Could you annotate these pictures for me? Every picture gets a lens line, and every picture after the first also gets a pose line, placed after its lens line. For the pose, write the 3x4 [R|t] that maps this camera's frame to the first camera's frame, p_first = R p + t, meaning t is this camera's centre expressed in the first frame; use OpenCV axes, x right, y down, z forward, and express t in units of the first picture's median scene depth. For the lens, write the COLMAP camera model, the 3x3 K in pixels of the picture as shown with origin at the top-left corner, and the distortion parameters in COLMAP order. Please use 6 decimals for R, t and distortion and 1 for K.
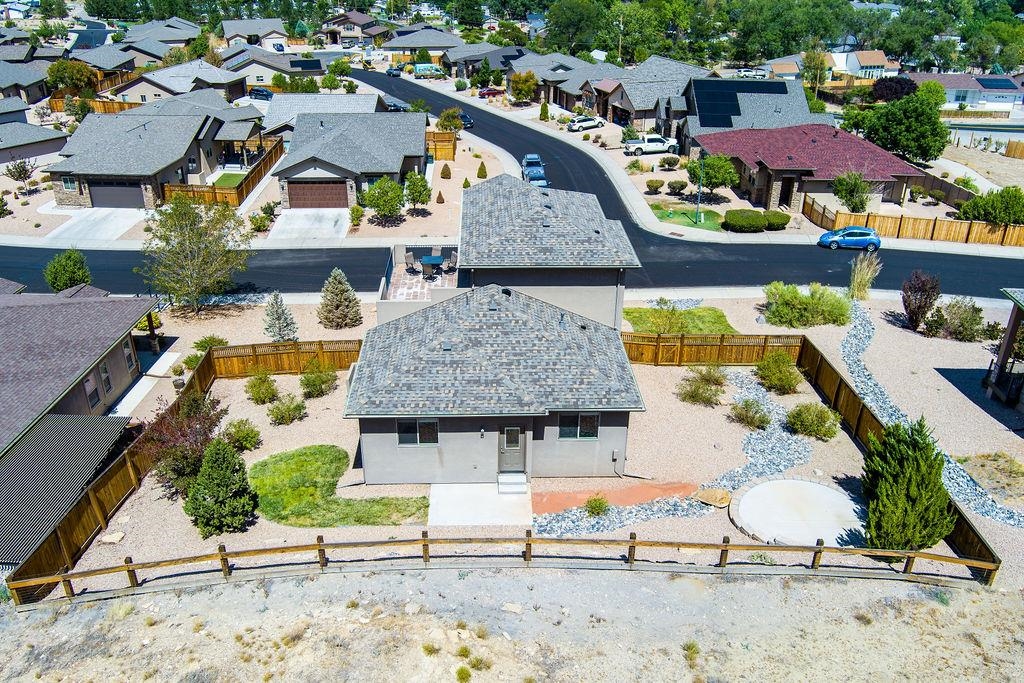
lens RADIAL K [[826.9, 0, 508.2], [0, 826.9, 342.0], [0, 0, 1]] dist [-0.089283, 0.040764]
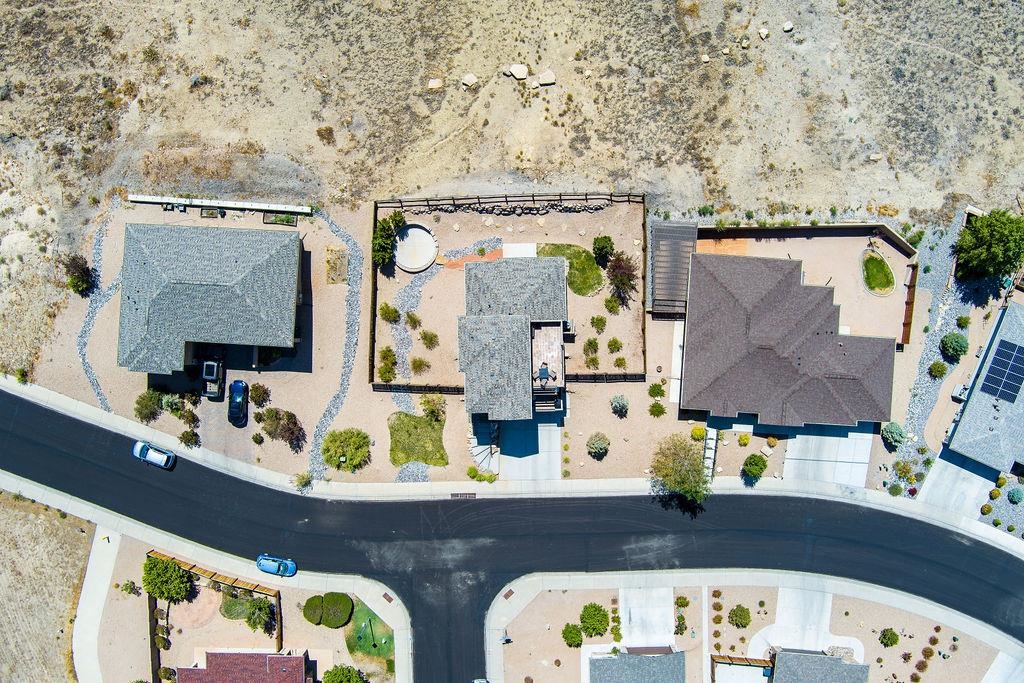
lens RADIAL K [[826.9, 0, 511.7], [0, 826.9, 340.9], [0, 0, 1]] dist [-0.089283, 0.040764]
pose [[-0.999923, -0.012087, 0.002803, -0.013124], [0.007978, -0.453327, 0.891309, -2.174940], [-0.009503, 0.891262, 0.453389, -0.079573]]
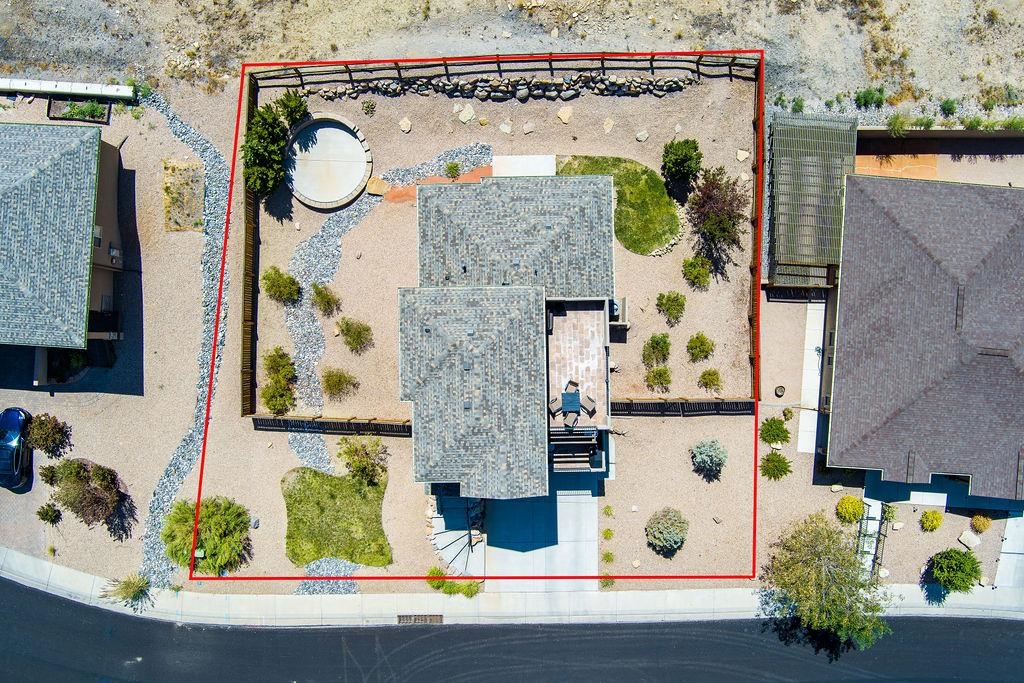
lens RADIAL K [[826.9, 0, 509.5], [0, 826.9, 338.9], [0, 0, 1]] dist [-0.089283, 0.040764]
pose [[-0.999851, -0.015668, 0.007185, -0.017173], [0.013458, -0.449162, 0.893349, -1.136889], [-0.010769, 0.893313, 0.449307, 0.455904]]
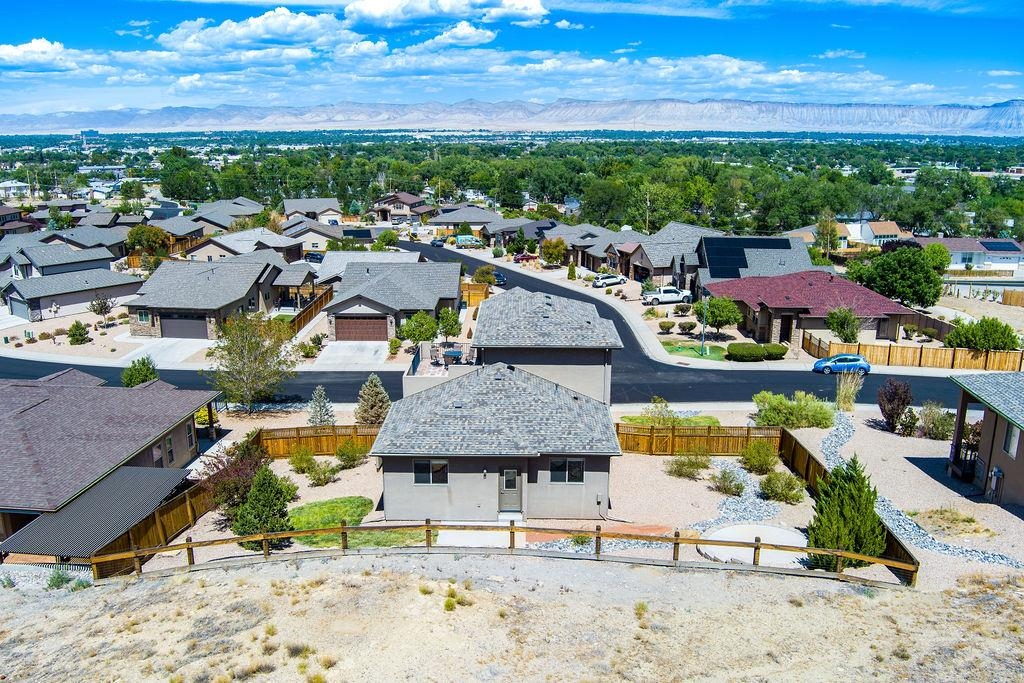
lens RADIAL K [[826.9, 0, 506.7], [0, 826.9, 340.8], [0, 0, 1]] dist [-0.089283, 0.040764]
pose [[0.998578, 0.006010, -0.052965, 0.050279], [-0.017340, 0.976207, -0.216144, 0.146395], [0.050406, 0.216755, 0.974924, -0.160333]]
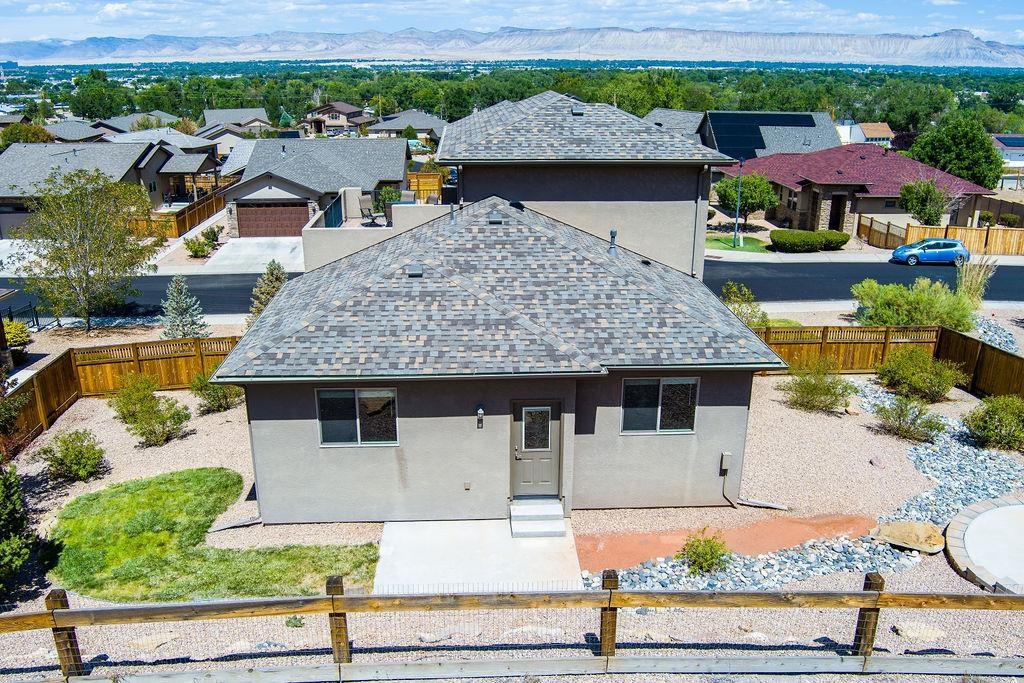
lens RADIAL K [[826.9, 0, 508.7], [0, 826.9, 337.9], [0, 0, 1]] dist [-0.089283, 0.040764]
pose [[0.999842, -0.011518, 0.013575, -0.016068], [0.013331, 0.989776, -0.142007, 0.110228], [-0.011801, 0.142166, 0.989773, 0.383901]]
